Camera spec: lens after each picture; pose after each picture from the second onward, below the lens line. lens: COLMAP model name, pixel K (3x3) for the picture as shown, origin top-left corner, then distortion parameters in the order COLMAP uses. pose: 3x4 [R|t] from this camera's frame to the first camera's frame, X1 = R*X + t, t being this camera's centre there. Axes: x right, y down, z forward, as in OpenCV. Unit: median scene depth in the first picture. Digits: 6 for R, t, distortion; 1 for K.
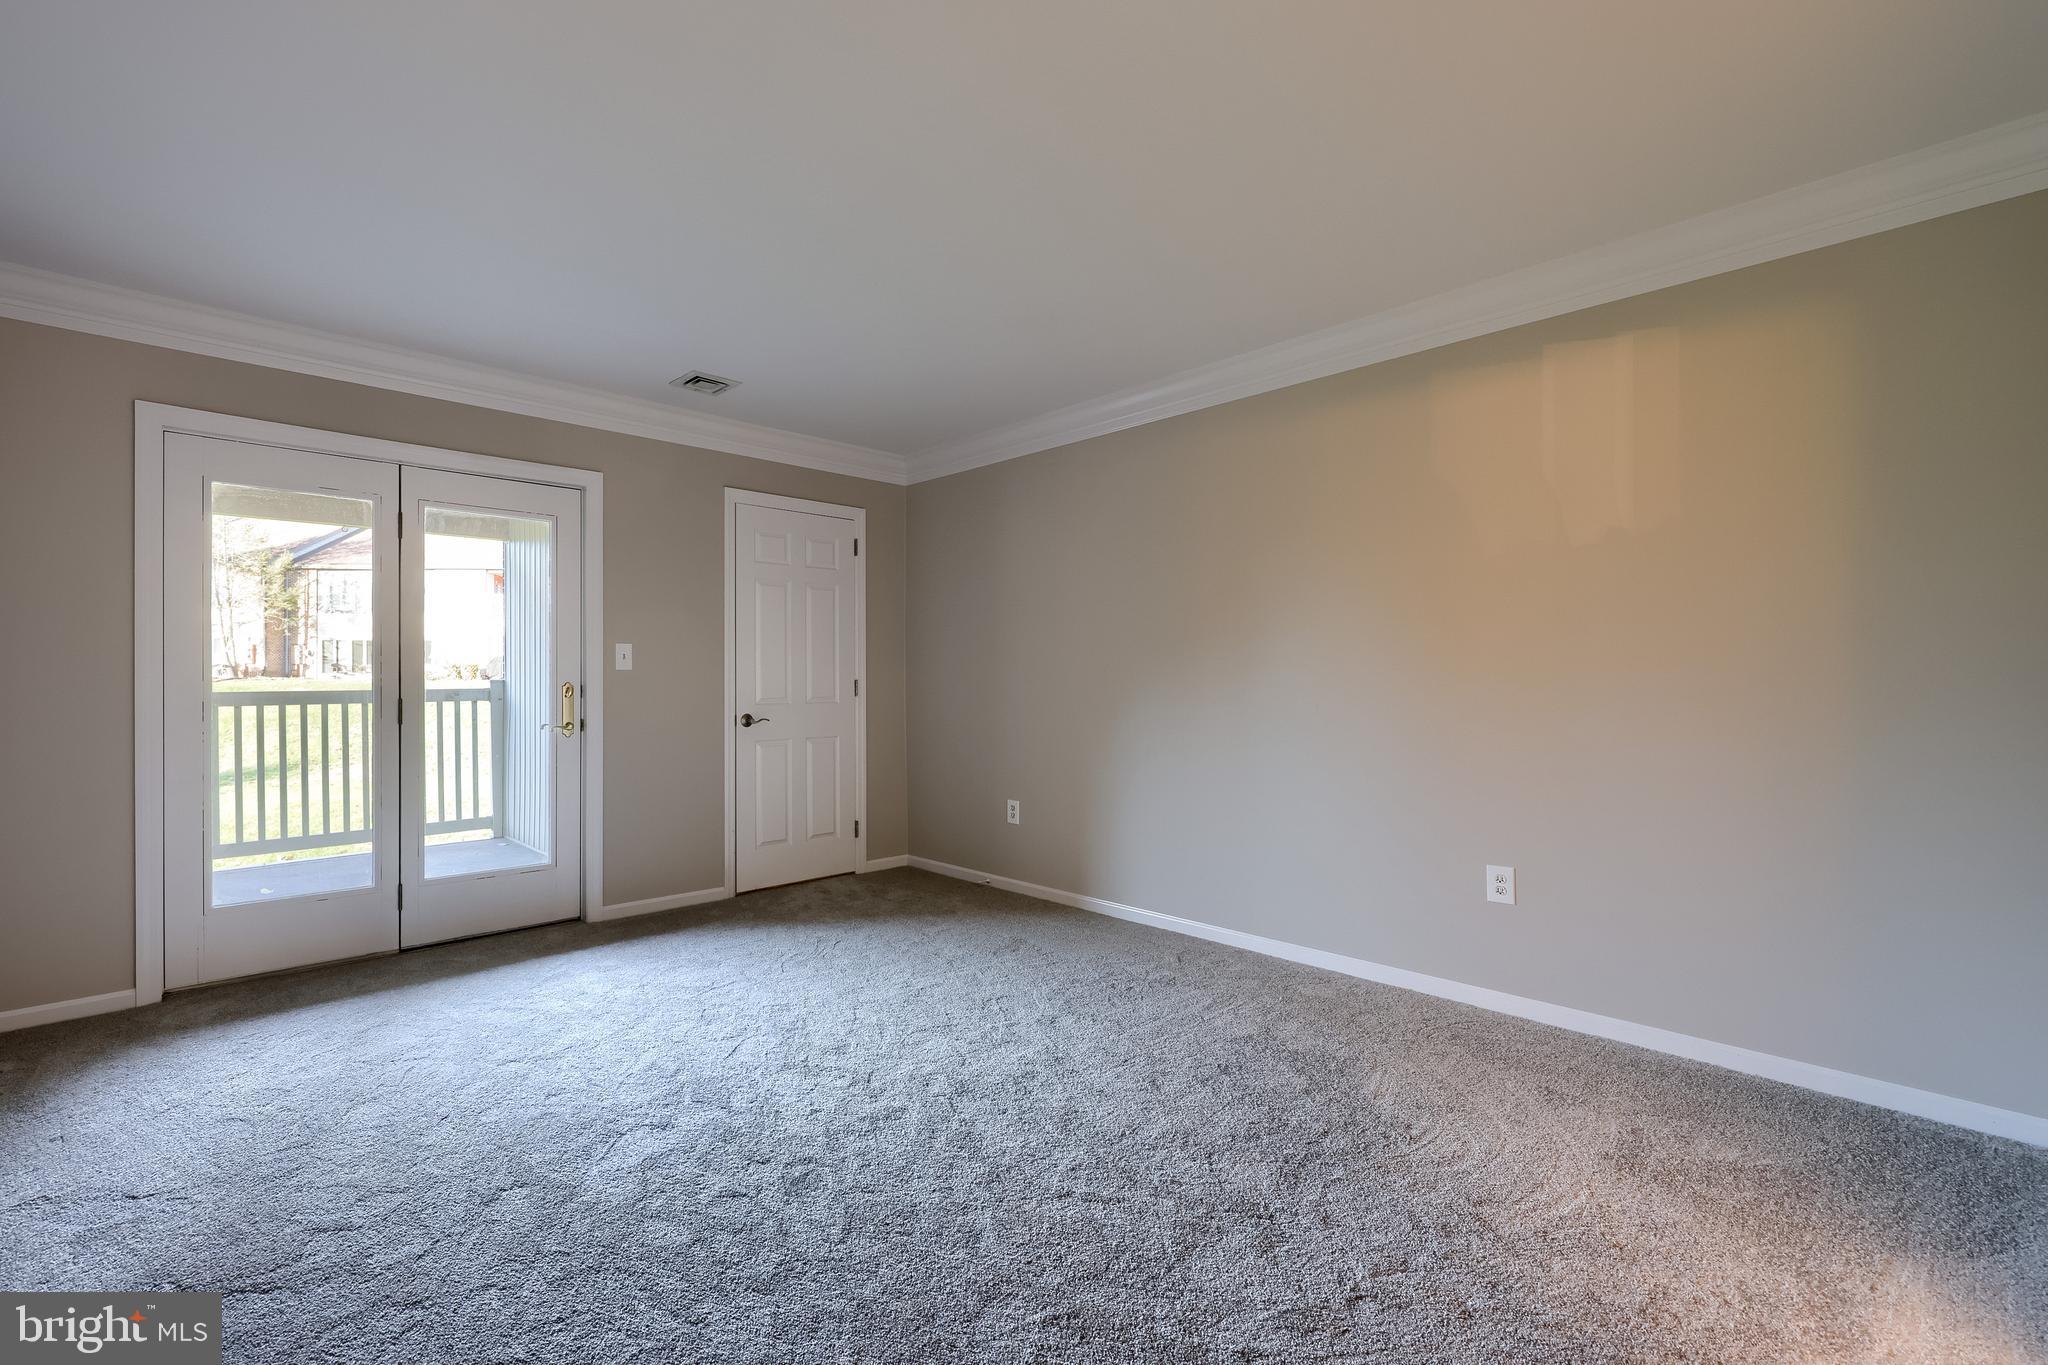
lens RADIAL K [[909.2, 0, 954.1], [0, 909.2, 667.1], [0, 0, 1]] dist [0.000625, 0.000185]
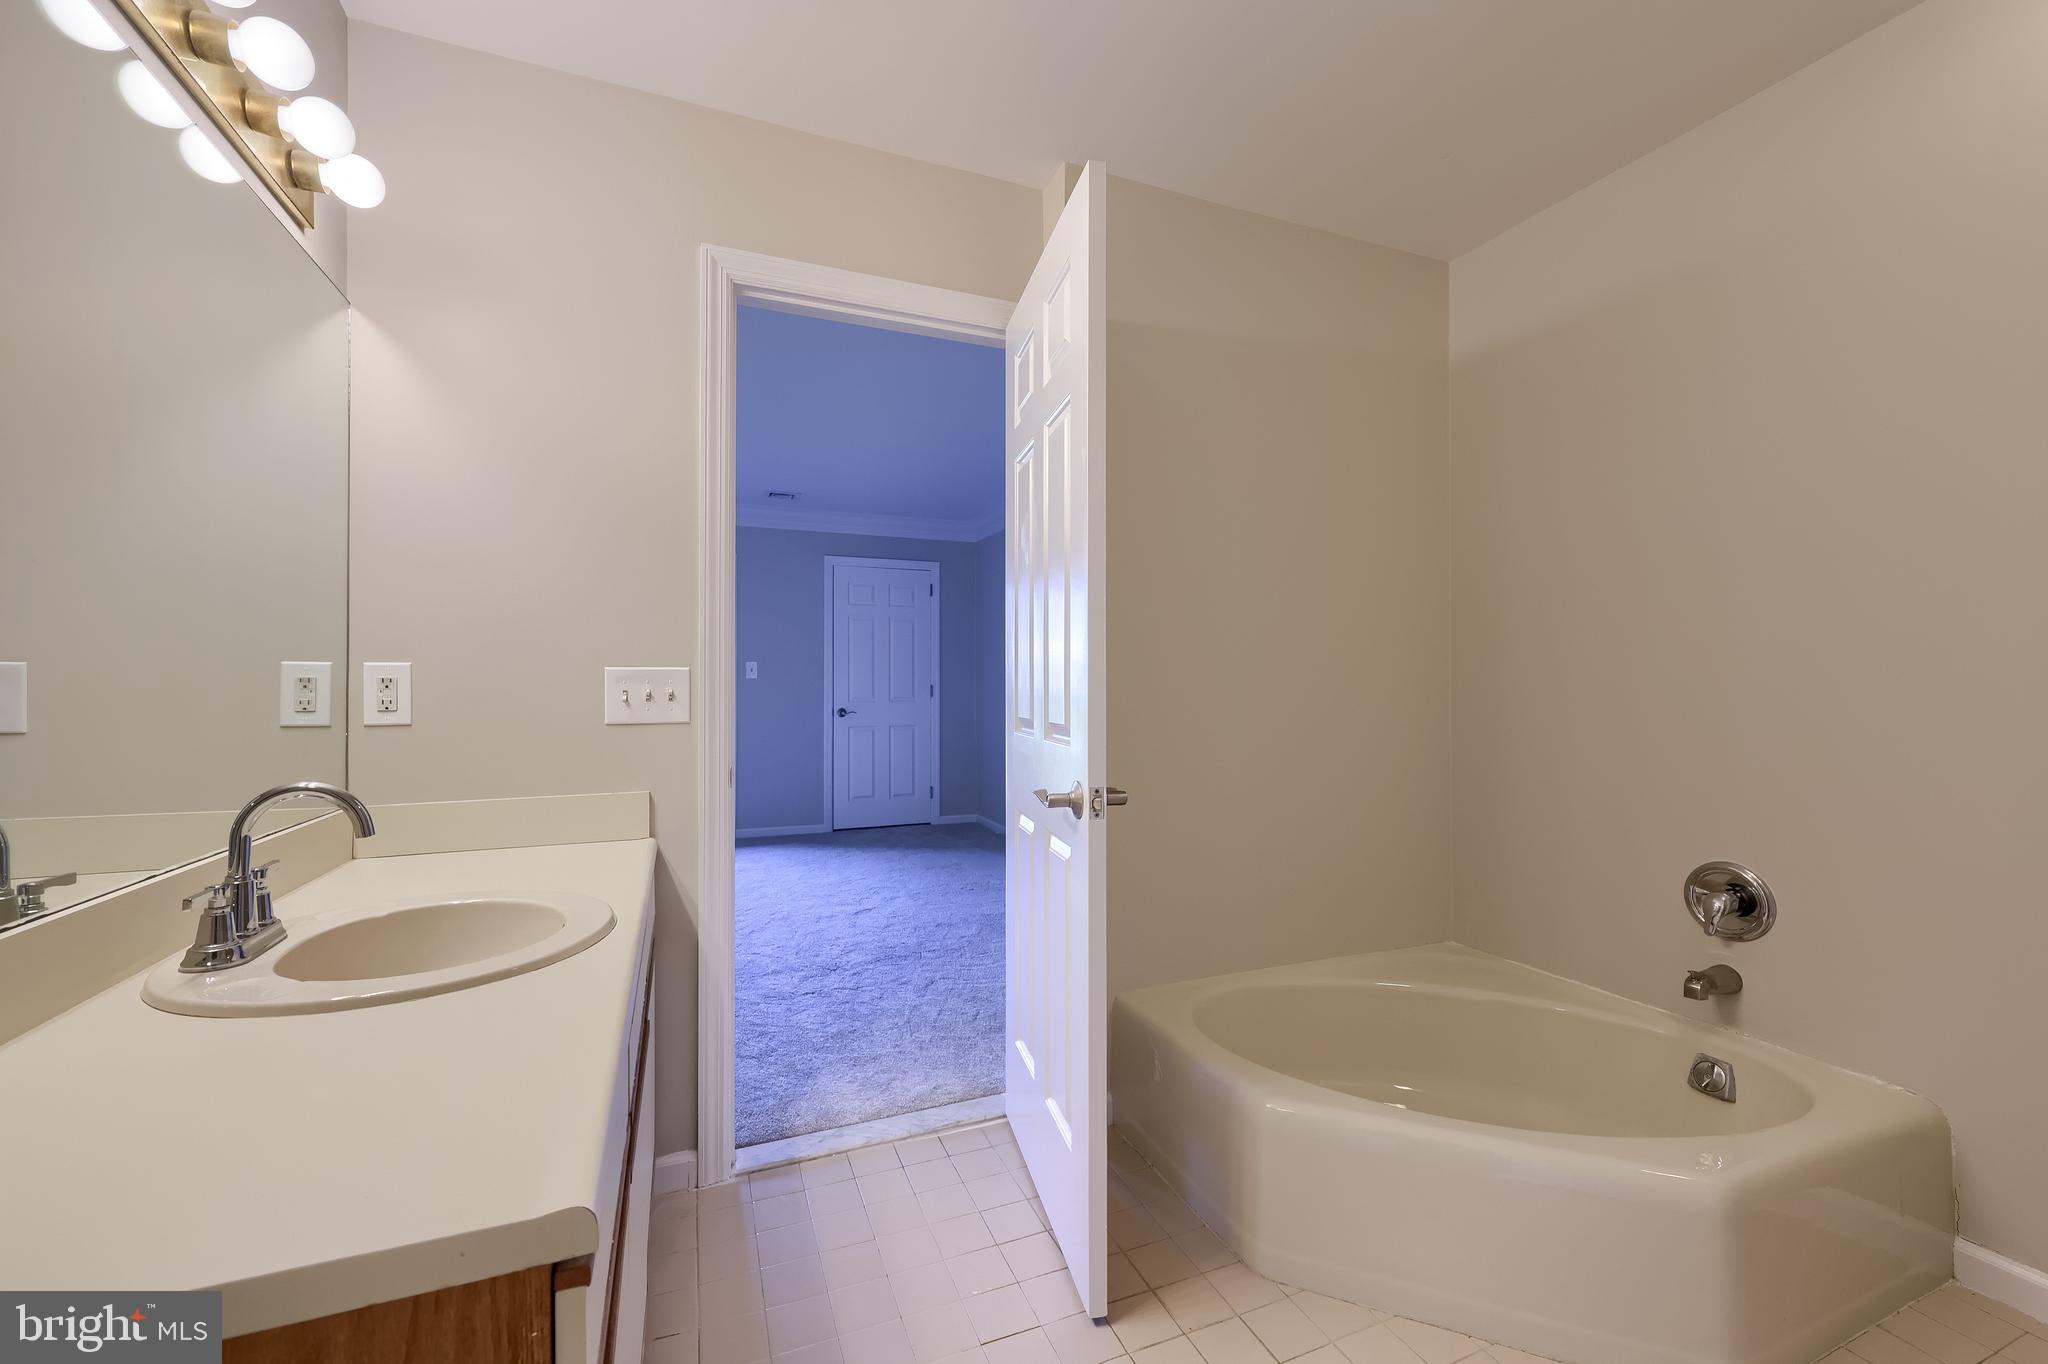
lens RADIAL K [[844.5, 0, 1028.3], [0, 844.5, 671.4], [0, 0, 1]] dist [-0.002661, 0.000365]
pose [[0.951830, -0.002028, -0.306619, 0.474836], [0.001395, 0.999996, -0.002284, -0.004403], [0.306623, 0.001746, 0.951829, -0.204742]]
